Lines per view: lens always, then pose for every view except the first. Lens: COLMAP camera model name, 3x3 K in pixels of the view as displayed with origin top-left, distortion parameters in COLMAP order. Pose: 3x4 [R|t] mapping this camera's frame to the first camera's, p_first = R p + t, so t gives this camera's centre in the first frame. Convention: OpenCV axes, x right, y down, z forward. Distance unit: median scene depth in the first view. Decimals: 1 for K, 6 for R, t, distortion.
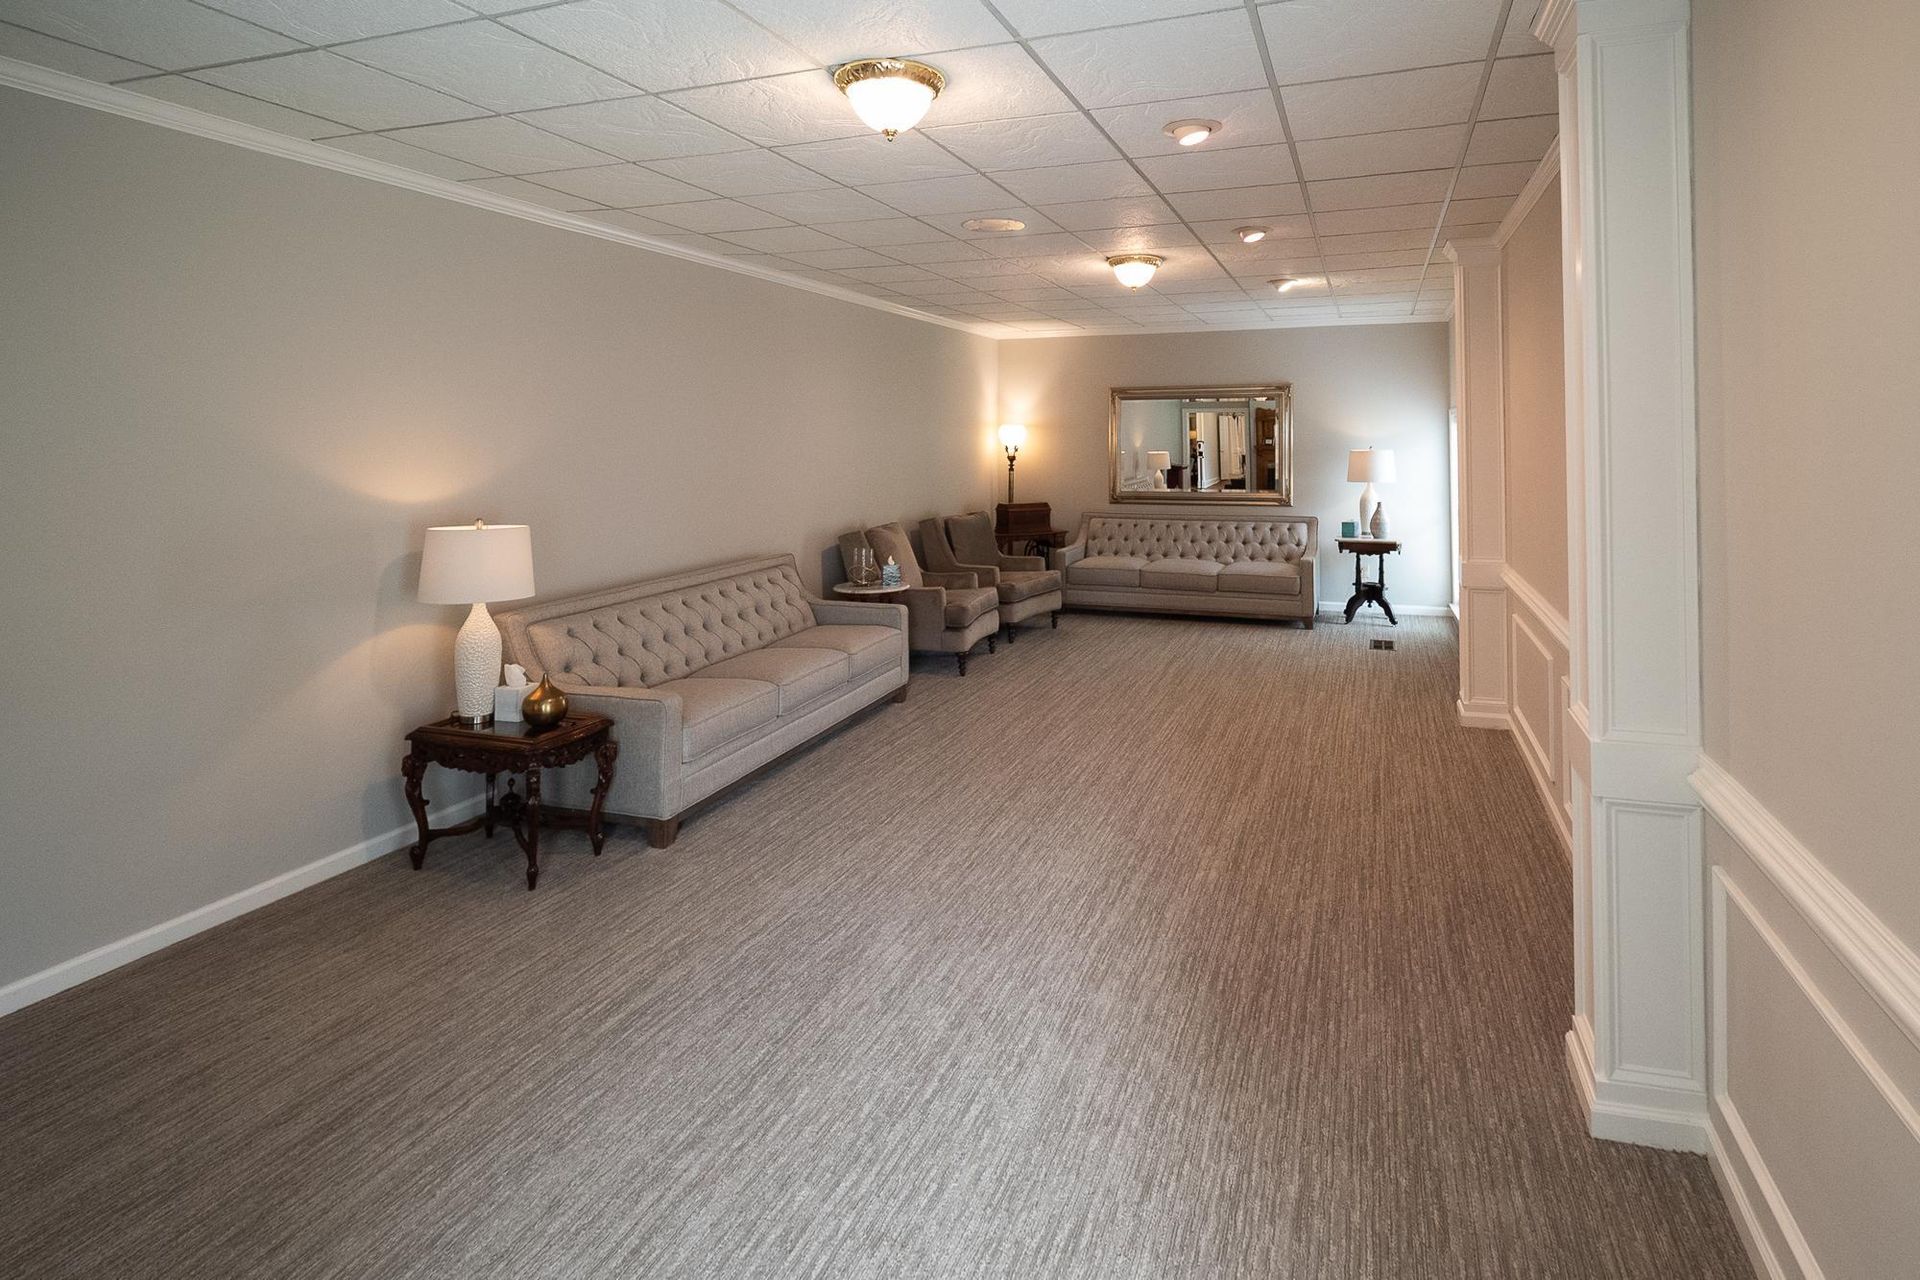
lens RADIAL K [[982.9, 0, 979.9], [0, 982.9, 427.6], [0, 0, 1]] dist [0.001829, -0.000357]
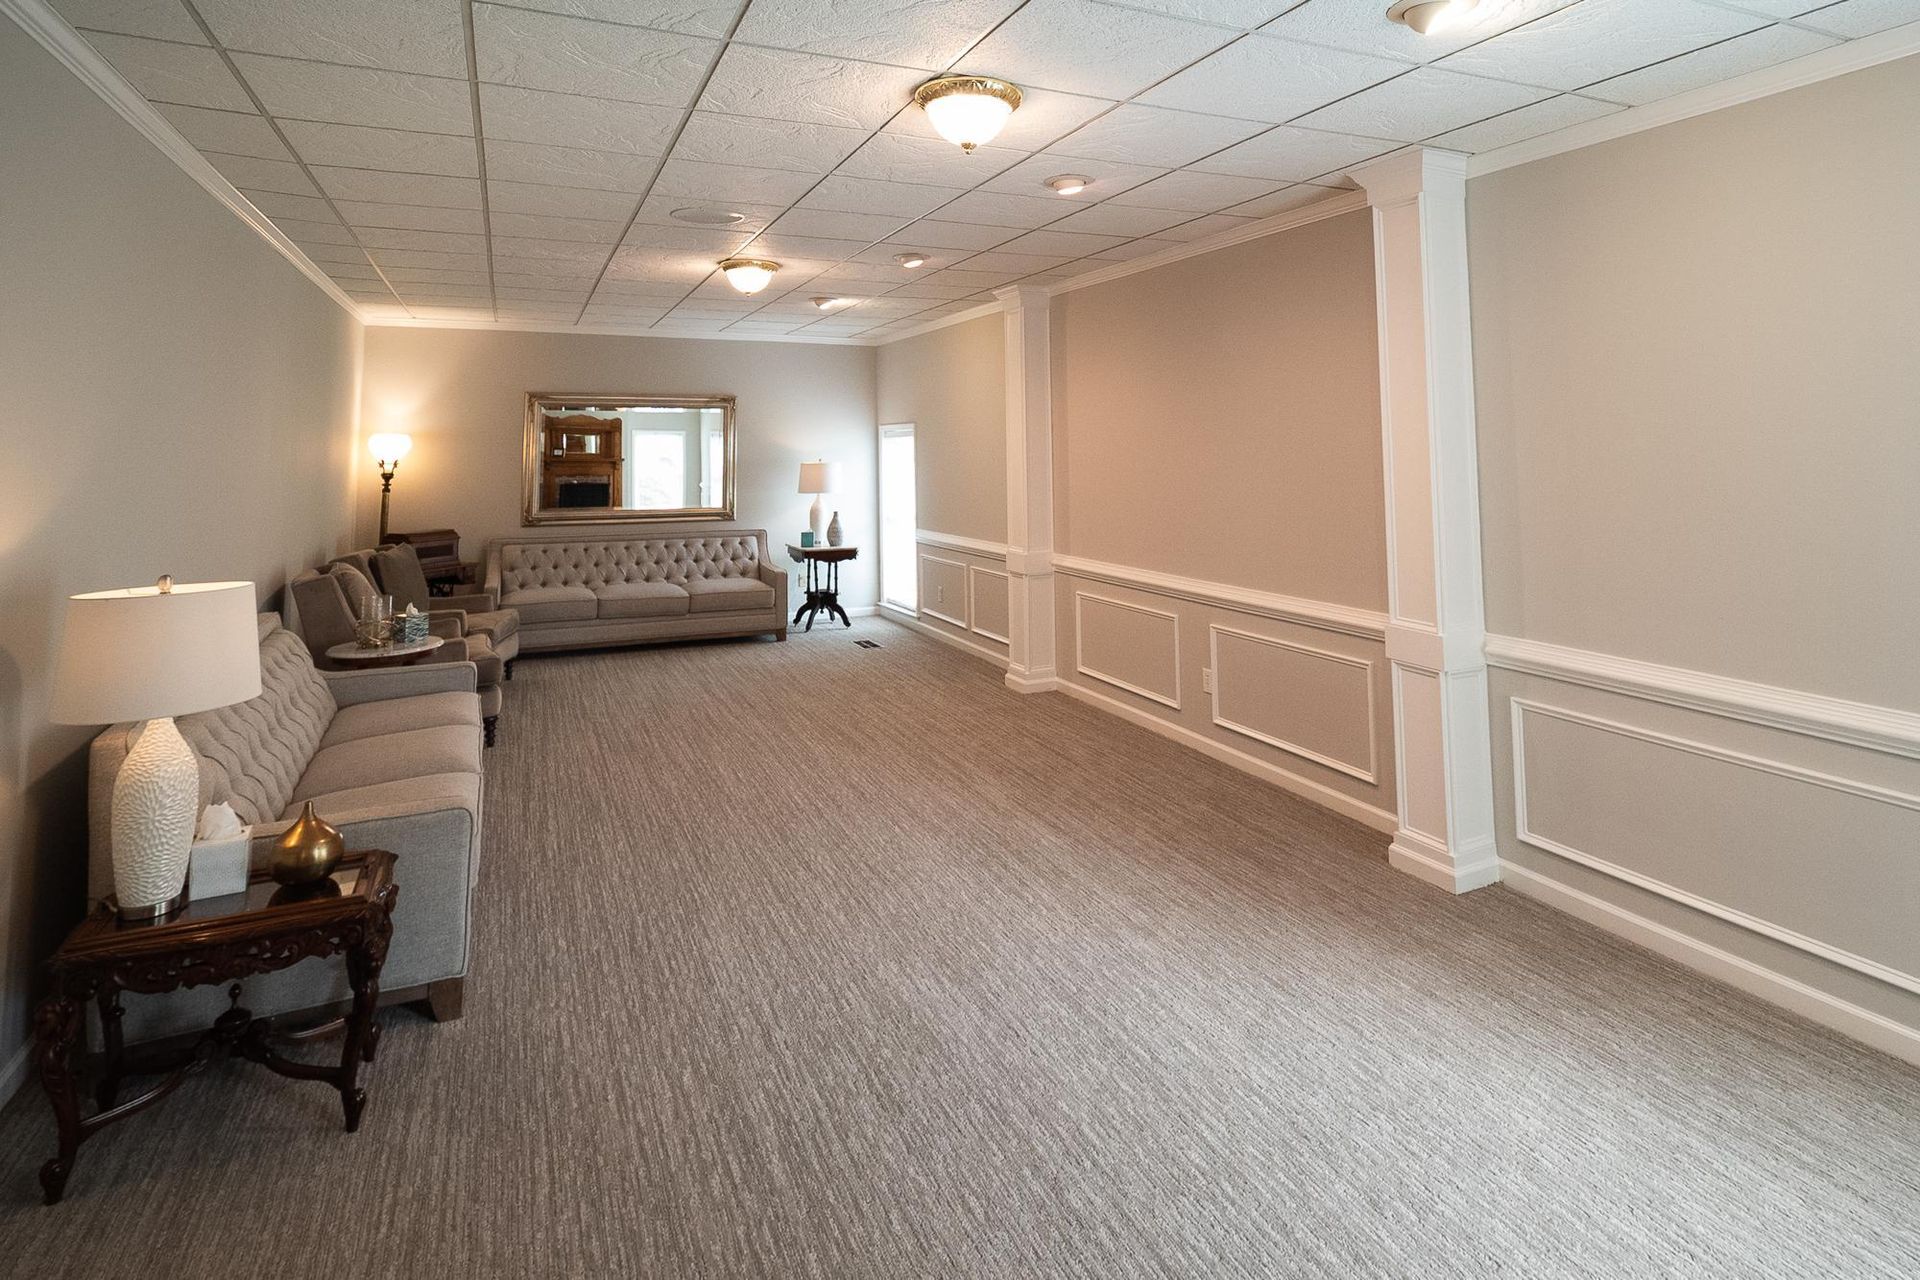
lens RADIAL K [[1064.0, 0, 960.2], [0, 1064.0, 381.8], [0, 0, 1]] dist [0.012392, 0.001120]
pose [[0.711207, 0.049588, 0.701231, -0.309938], [-0.009465, 0.998094, -0.060981, 0.004678], [-0.702919, 0.036733, 0.710321, 0.083533]]
